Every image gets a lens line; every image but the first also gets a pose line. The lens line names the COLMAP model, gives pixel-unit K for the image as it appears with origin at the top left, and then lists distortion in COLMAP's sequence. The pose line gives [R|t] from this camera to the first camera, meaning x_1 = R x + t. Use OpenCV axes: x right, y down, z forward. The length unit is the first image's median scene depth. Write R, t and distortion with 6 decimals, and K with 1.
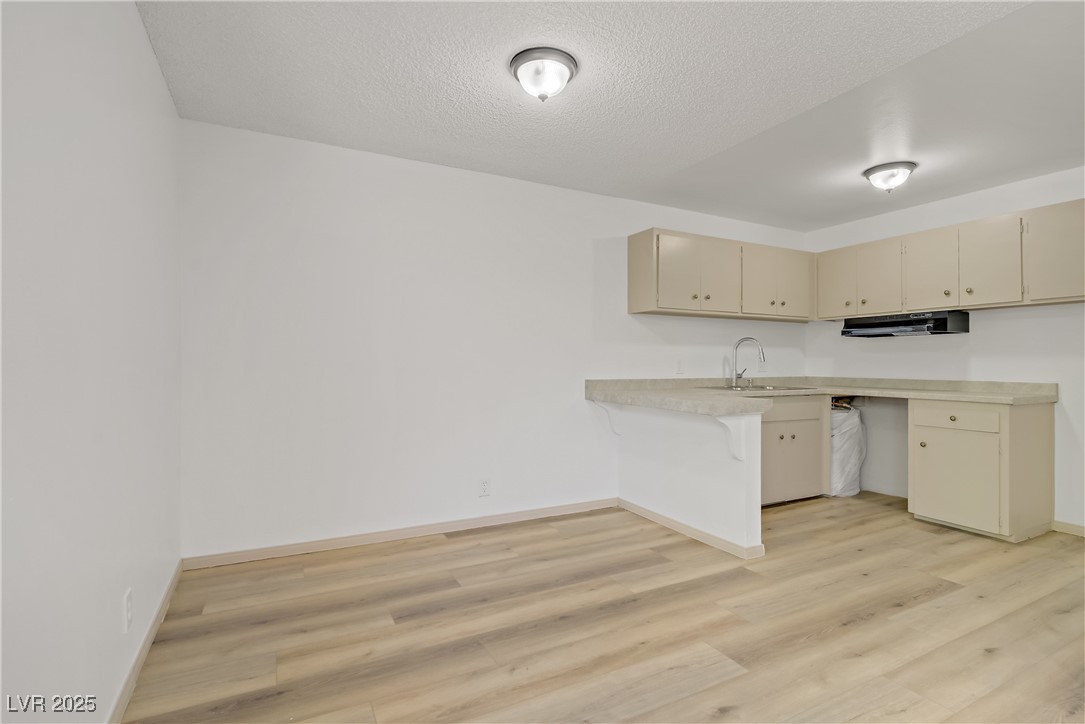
lens RADIAL K [[520.9, 0, 544.9], [0, 520.9, 365.0], [0, 0, 1]] dist [0.006133, -0.004101]
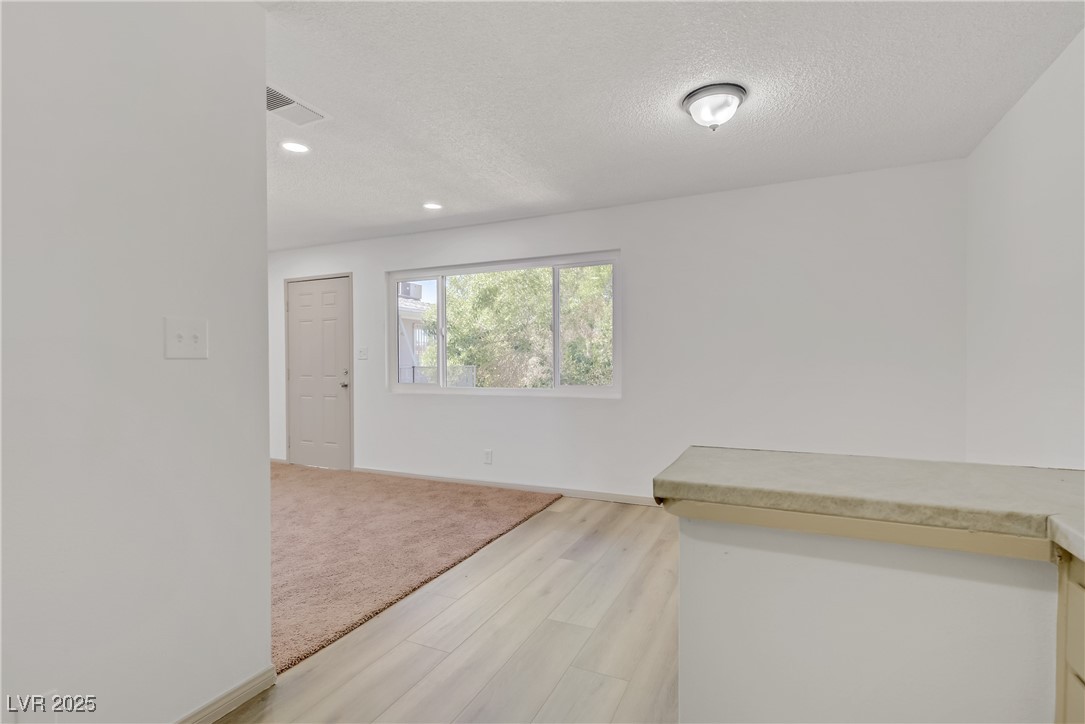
lens RADIAL K [[520.9, 0, 543.0], [0, 520.9, 367.3], [0, 0, 1]] dist [0.006133, -0.004101]
pose [[-0.793377, 0.010877, -0.608633, 0.587276], [0.000147, 0.999844, 0.017677, -0.015375], [0.608730, 0.013935, -0.793255, 1.011820]]
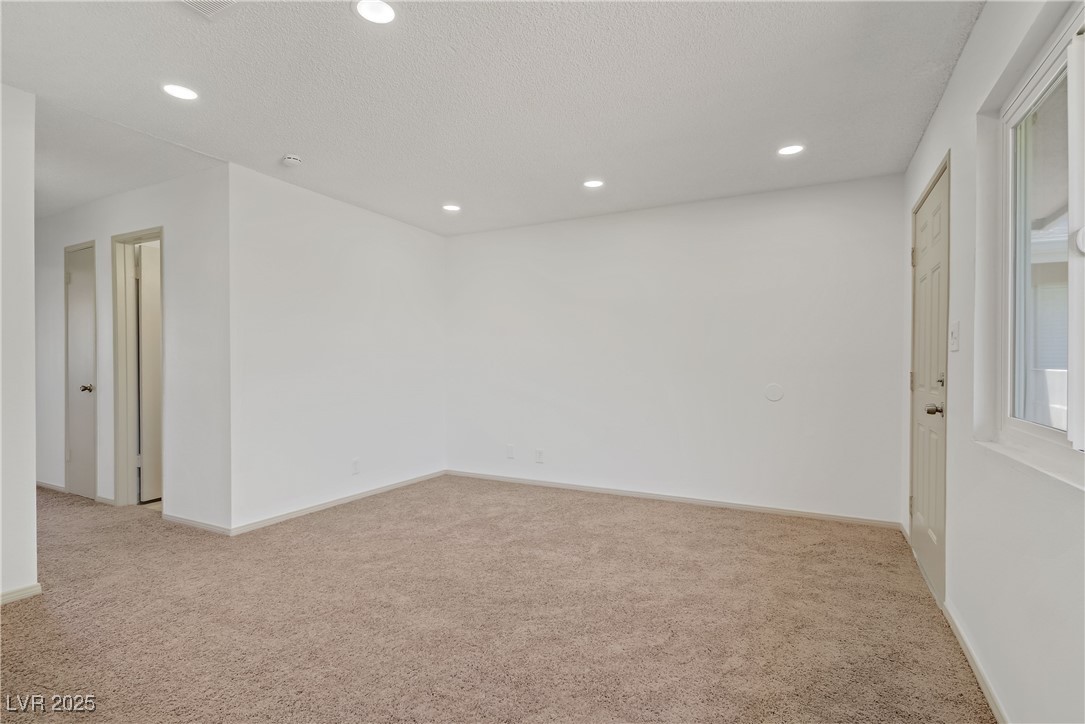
lens RADIAL K [[520.9, 0, 546.6], [0, 520.9, 356.3], [0, 0, 1]] dist [0.006133, -0.004101]
pose [[-0.573576, 0.005193, 0.819136, -0.126340], [-0.001419, 0.999972, -0.007334, -0.002972], [-0.819151, -0.005369, -0.573553, 0.287239]]
